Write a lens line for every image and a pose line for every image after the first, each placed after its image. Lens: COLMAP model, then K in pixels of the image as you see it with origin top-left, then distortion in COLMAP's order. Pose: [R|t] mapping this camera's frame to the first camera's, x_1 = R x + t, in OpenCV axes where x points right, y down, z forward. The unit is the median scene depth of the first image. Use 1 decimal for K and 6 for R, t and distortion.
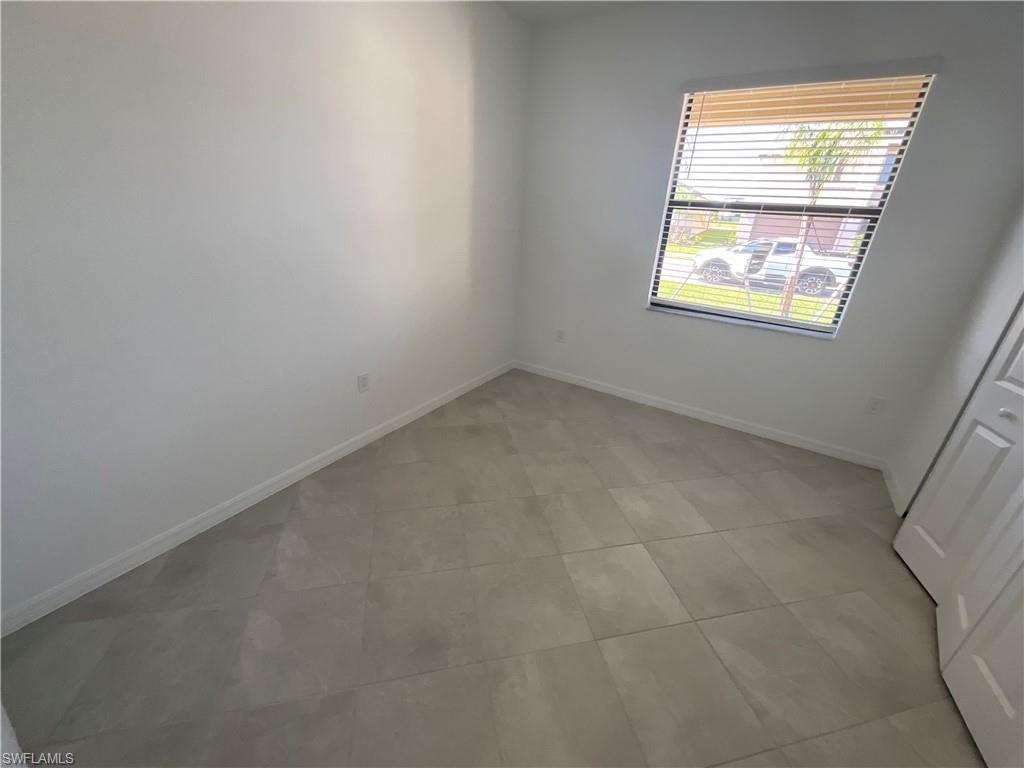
lens RADIAL K [[412.1, 0, 512.4], [0, 412.1, 386.5], [0, 0, 1]] dist [0.006385, -0.000725]
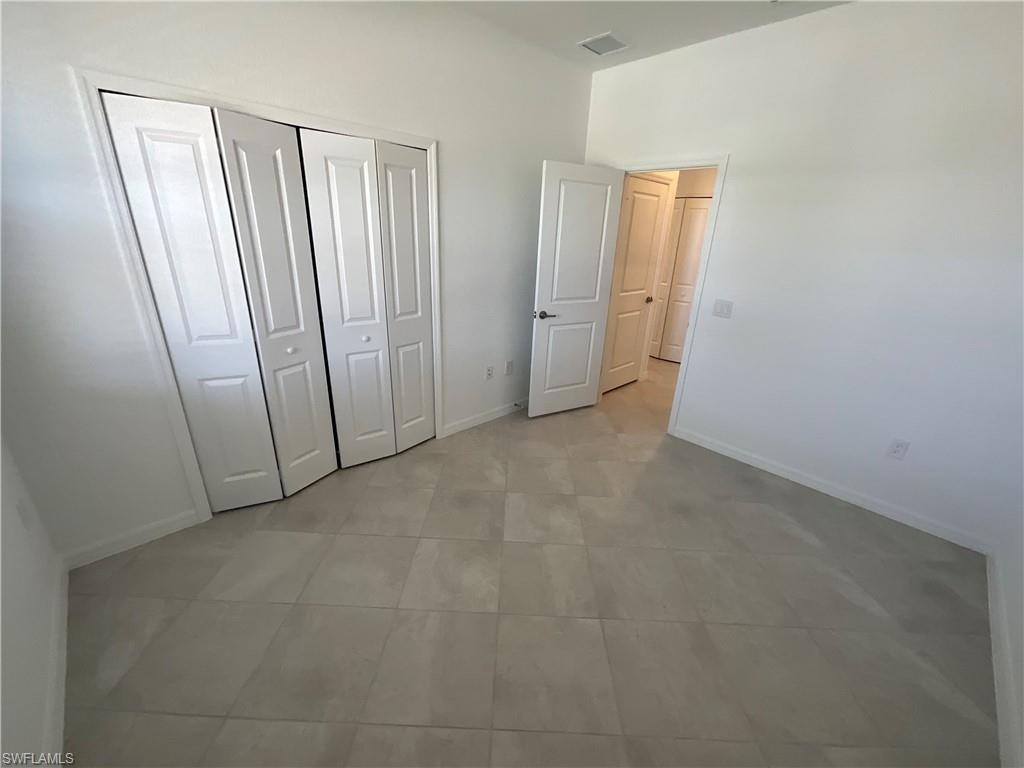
lens RADIAL K [[412.1, 0, 512.2], [0, 412.1, 383.5], [0, 0, 1]] dist [0.006385, -0.000725]
pose [[-0.967132, -0.172360, 0.186945, 0.173911], [0.008008, 0.714193, 0.699903, -0.671482], [-0.254150, 0.678396, -0.689338, 1.522905]]
